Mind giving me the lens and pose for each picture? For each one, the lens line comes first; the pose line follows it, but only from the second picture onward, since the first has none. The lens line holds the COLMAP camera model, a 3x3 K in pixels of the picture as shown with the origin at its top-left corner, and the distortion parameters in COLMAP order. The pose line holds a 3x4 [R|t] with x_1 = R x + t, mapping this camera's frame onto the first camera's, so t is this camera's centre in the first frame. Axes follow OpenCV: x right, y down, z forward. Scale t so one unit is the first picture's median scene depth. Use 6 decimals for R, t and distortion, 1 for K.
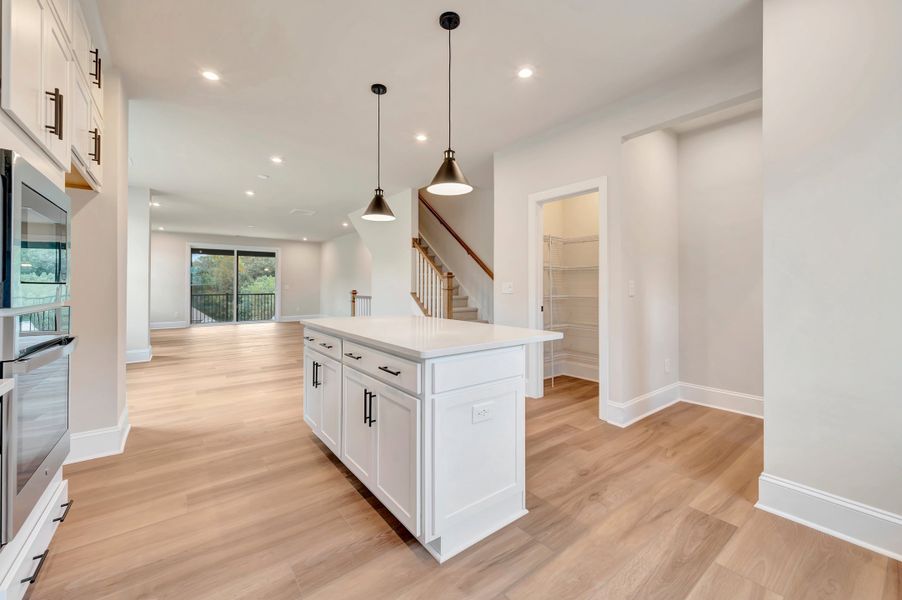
lens RADIAL K [[362.4, 0, 452.8], [0, 362.4, 286.6], [0, 0, 1]] dist [-0.000039, -0.000029]
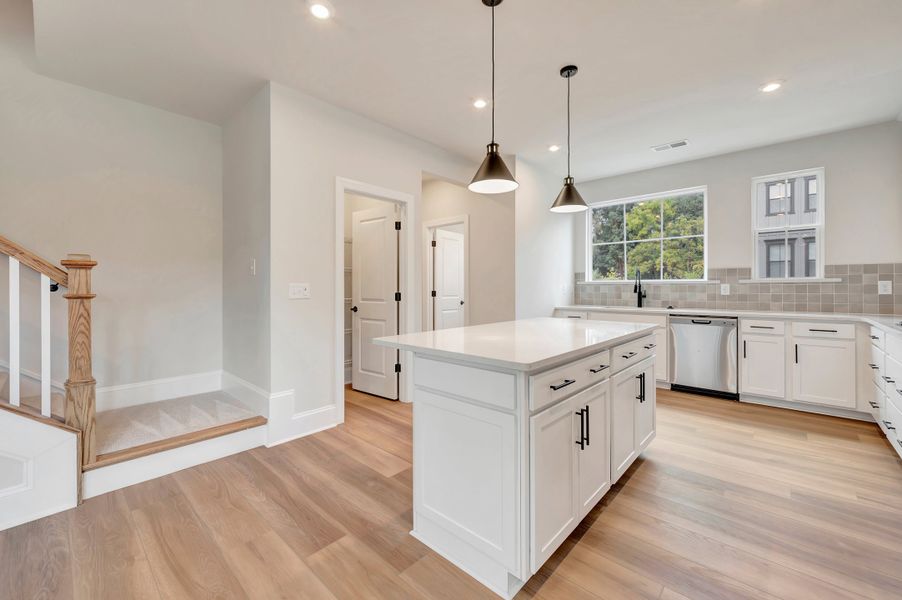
lens RADIAL K [[362.4, 0, 452.8], [0, 362.4, 286.6], [0, 0, 1]] dist [-0.000039, -0.000029]
pose [[-0.171314, 0.002771, 0.985213, -0.905391], [0.002578, 0.999994, -0.002364, -0.001316], [-0.985213, 0.002135, -0.171320, 1.254675]]
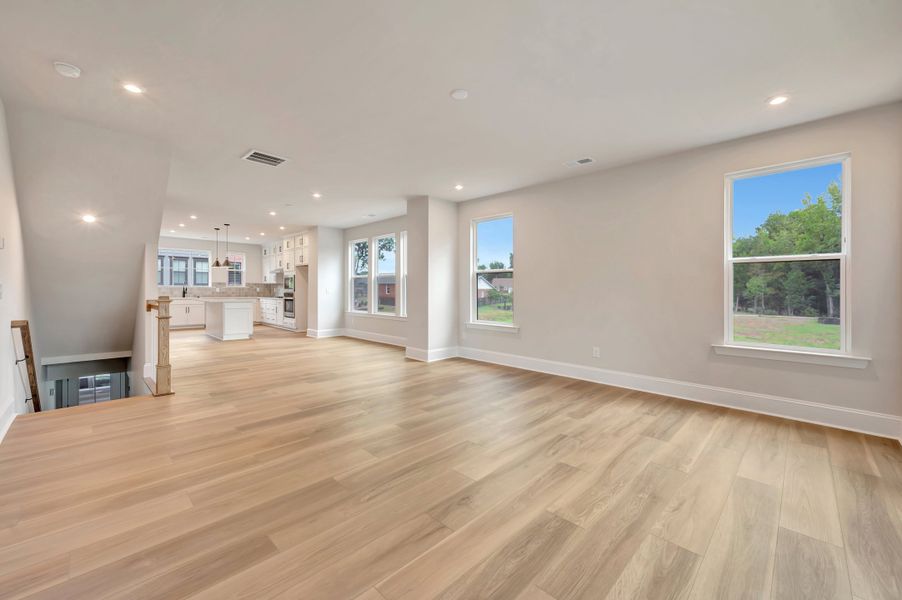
lens RADIAL K [[359.9, 0, 449.6], [0, 359.9, 291.3], [0, 0, 1]] dist [0.000660, 0.000043]
pose [[-0.991537, -0.005096, -0.129727, -1.769268], [-0.005409, 0.999983, 0.002066, 0.001946], [0.129714, 0.002750, -0.991548, 4.498512]]
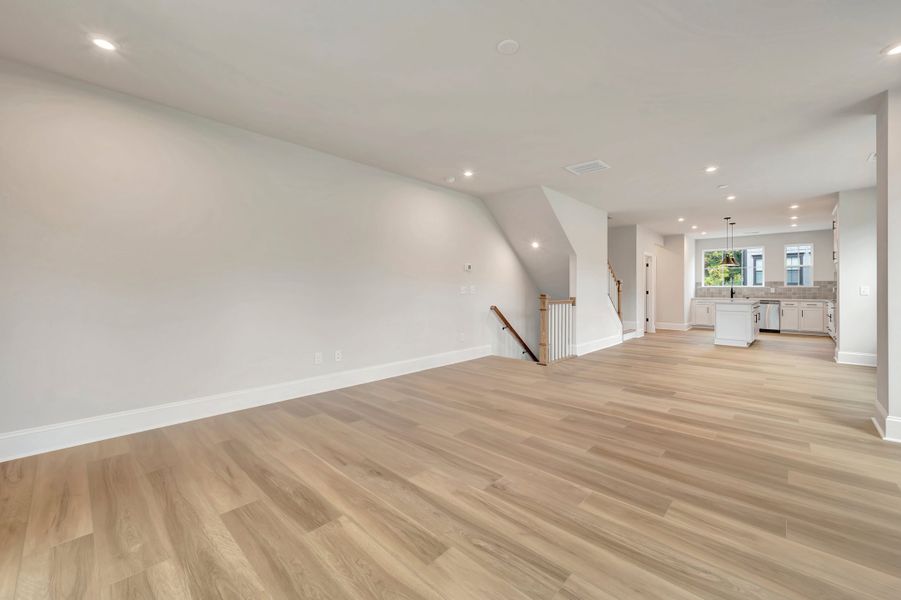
lens RADIAL K [[362.0, 0, 452.3], [0, 362.0, 286.7], [0, 0, 1]] dist [-0.000039, -0.000029]
pose [[-0.157639, 0.005776, 0.987480, -2.768636], [-0.001873, 0.999979, -0.006148, 0.001923], [-0.987495, -0.002818, -0.157625, 3.725112]]
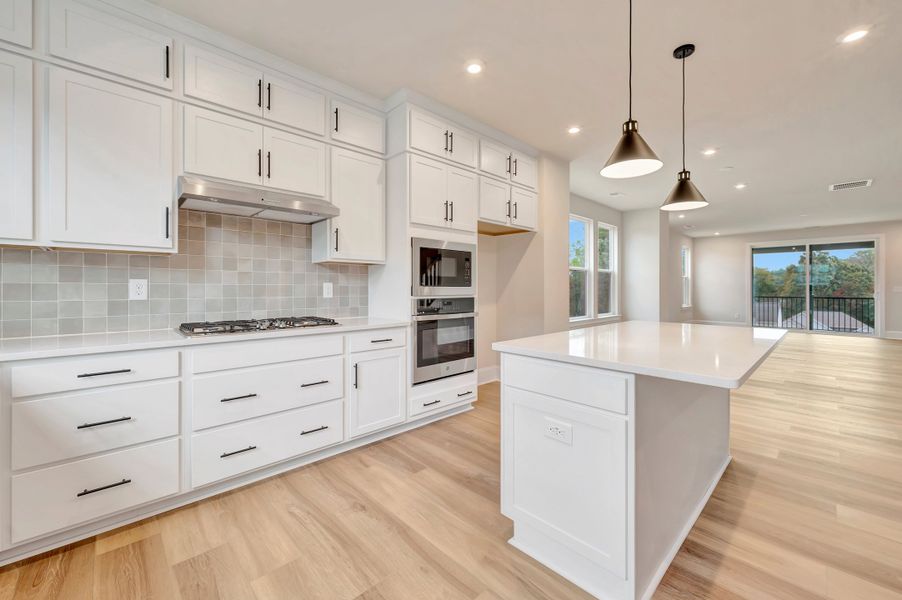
lens RADIAL K [[362.4, 0, 452.8], [0, 362.4, 286.6], [0, 0, 1]] dist [-0.000039, -0.000029]
pose [[0.103587, -0.001928, -0.994619, 0.591341], [-0.001846, 0.999996, -0.002131, -0.002193], [0.994619, 0.002057, 0.103583, 0.409928]]
